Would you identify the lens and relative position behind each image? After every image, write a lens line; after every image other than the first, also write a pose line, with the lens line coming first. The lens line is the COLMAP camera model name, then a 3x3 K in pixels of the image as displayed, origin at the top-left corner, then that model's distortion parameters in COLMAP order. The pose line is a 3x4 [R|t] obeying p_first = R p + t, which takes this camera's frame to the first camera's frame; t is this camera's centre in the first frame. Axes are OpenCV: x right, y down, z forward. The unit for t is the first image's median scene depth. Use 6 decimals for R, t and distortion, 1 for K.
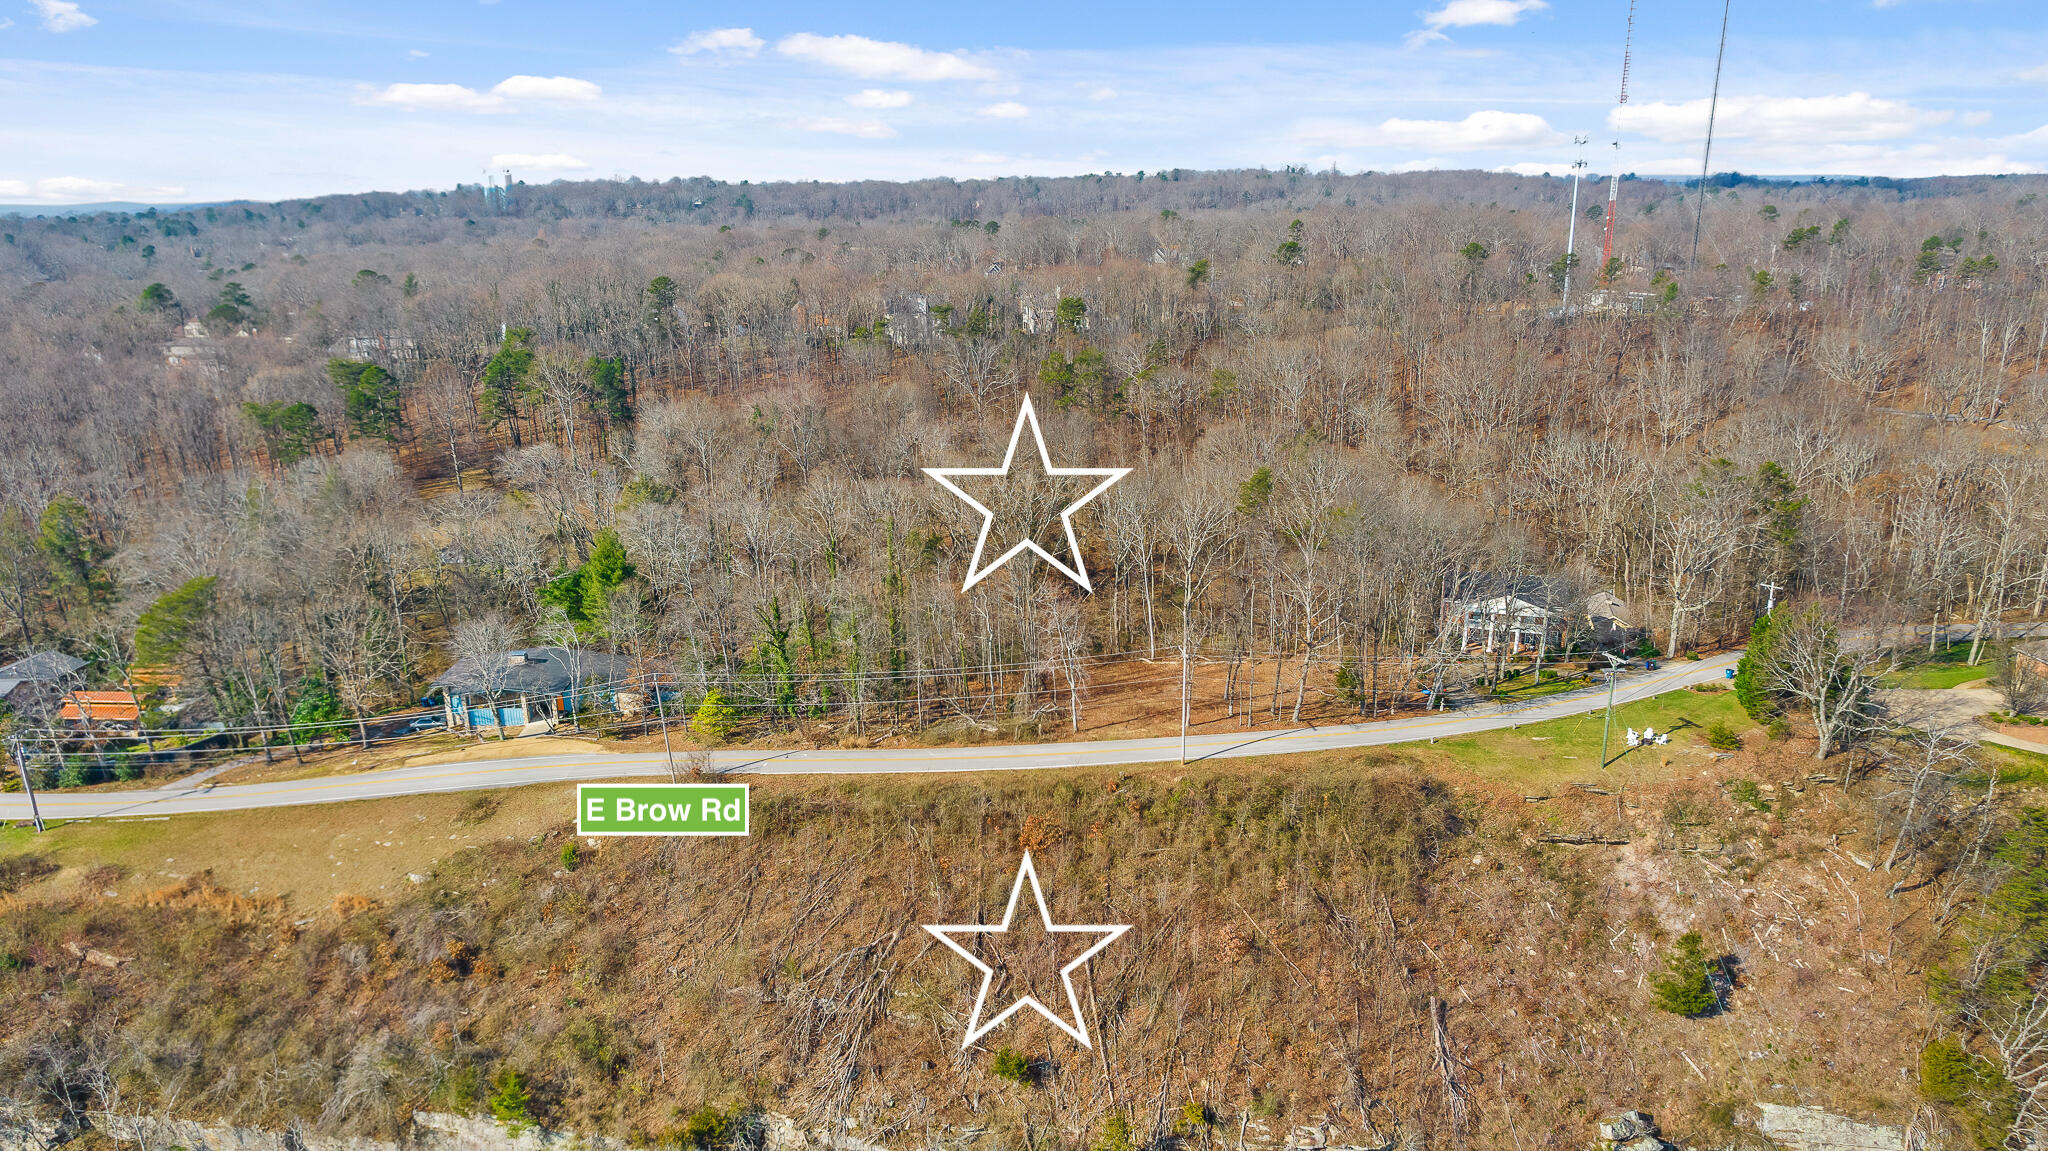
lens RADIAL K [[1327.4, 0, 1033.7], [0, 1327.4, 587.2], [0, 0, 1]] dist [-0.076099, 0.064468]
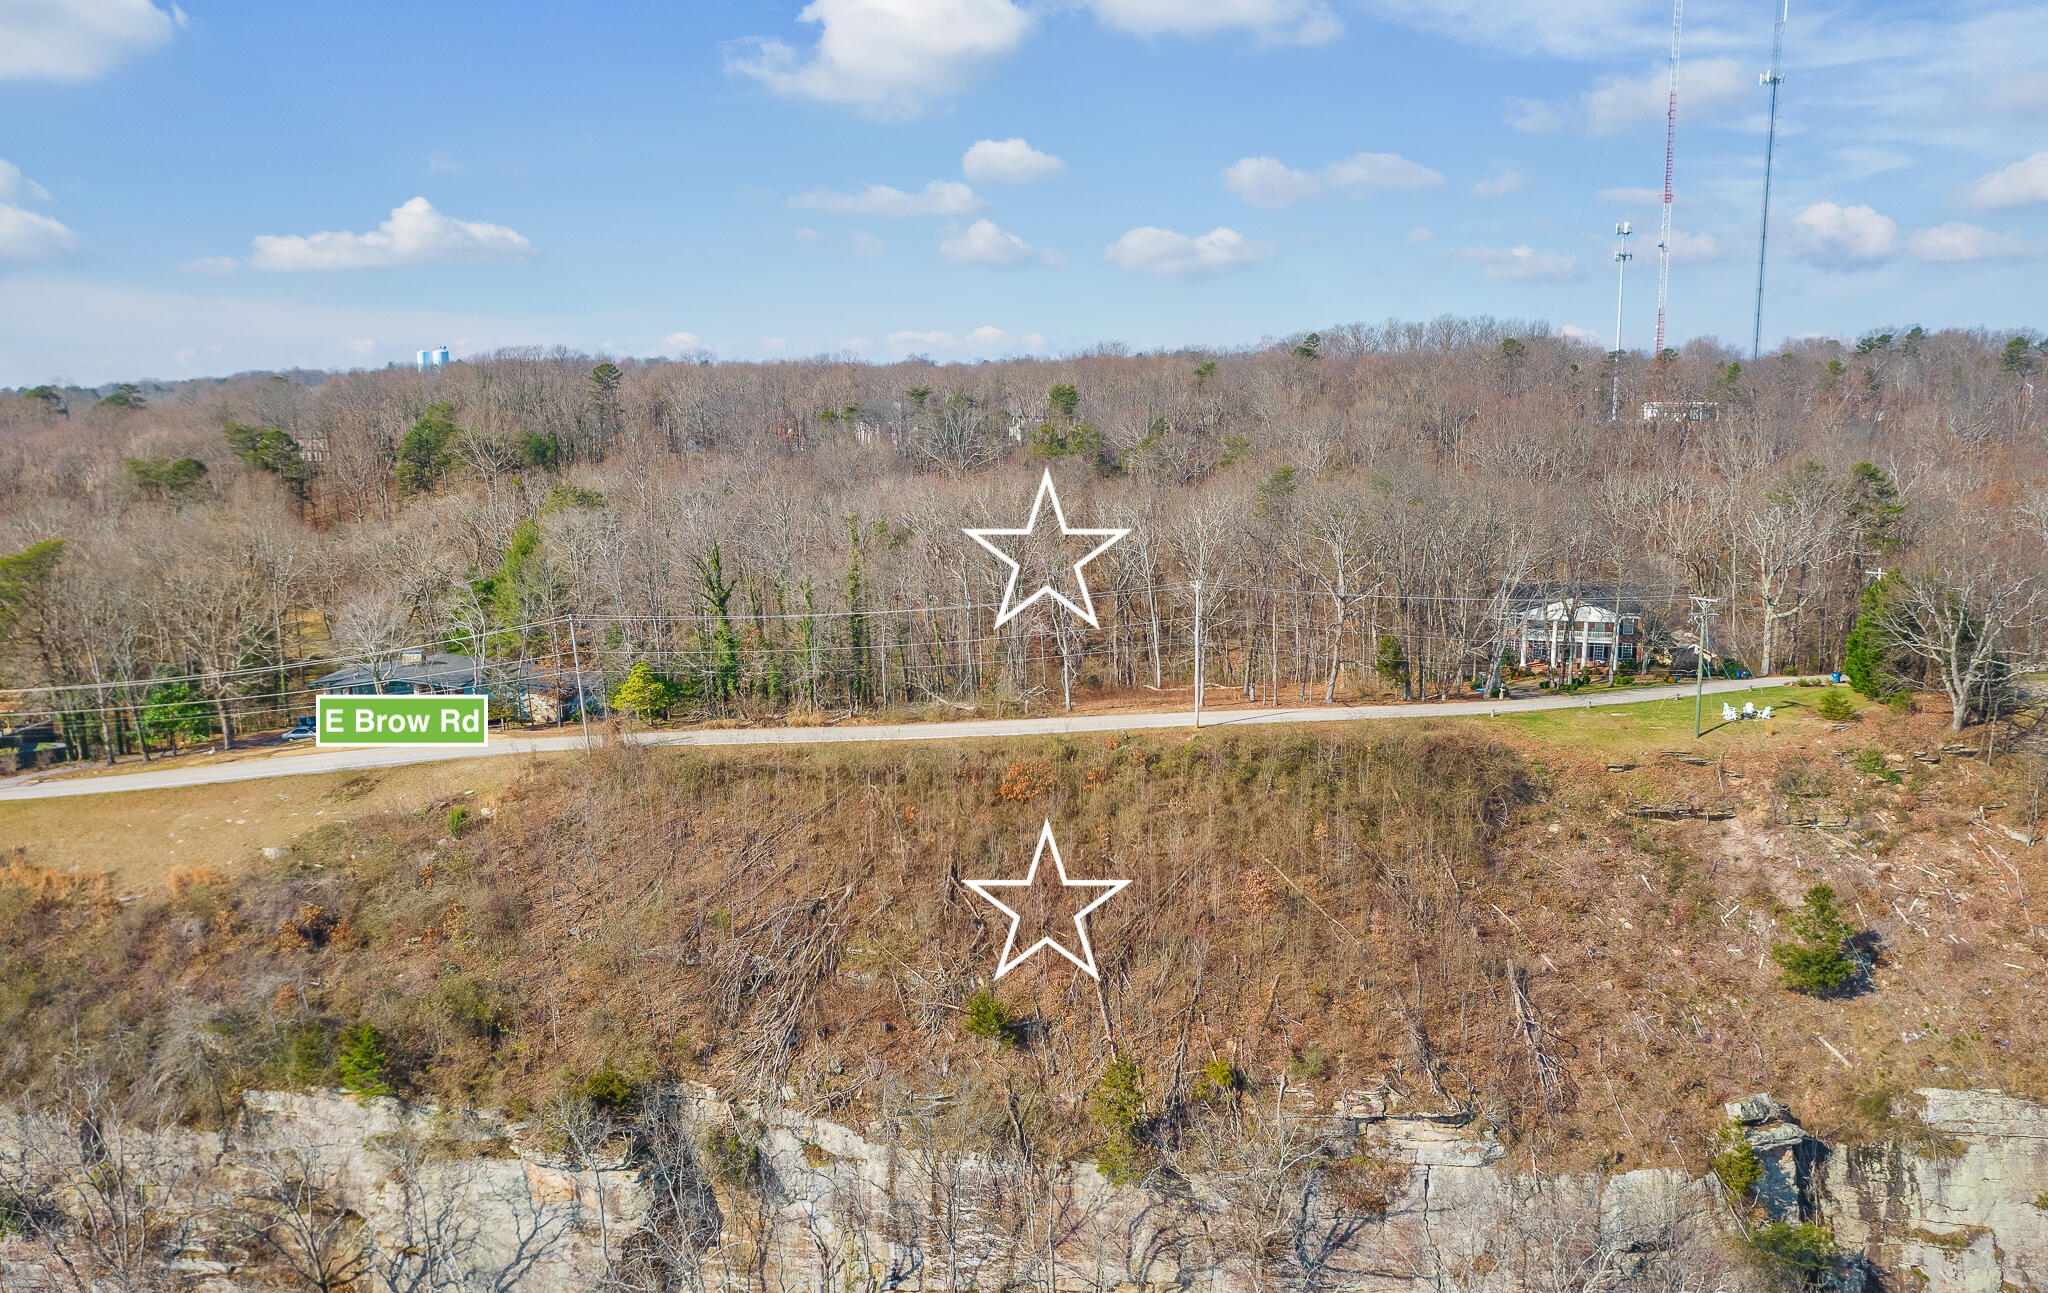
lens RADIAL K [[1487.0, 0, 1024.6], [0, 1487.0, 646.7], [0, 0, 1]] dist [-0.067577, 0.052419]
pose [[0.999999, -0.000983, 0.001354, 0.002888], [0.001135, 0.993102, -0.117247, 0.216166], [-0.001230, 0.117249, 0.993102, 0.068361]]
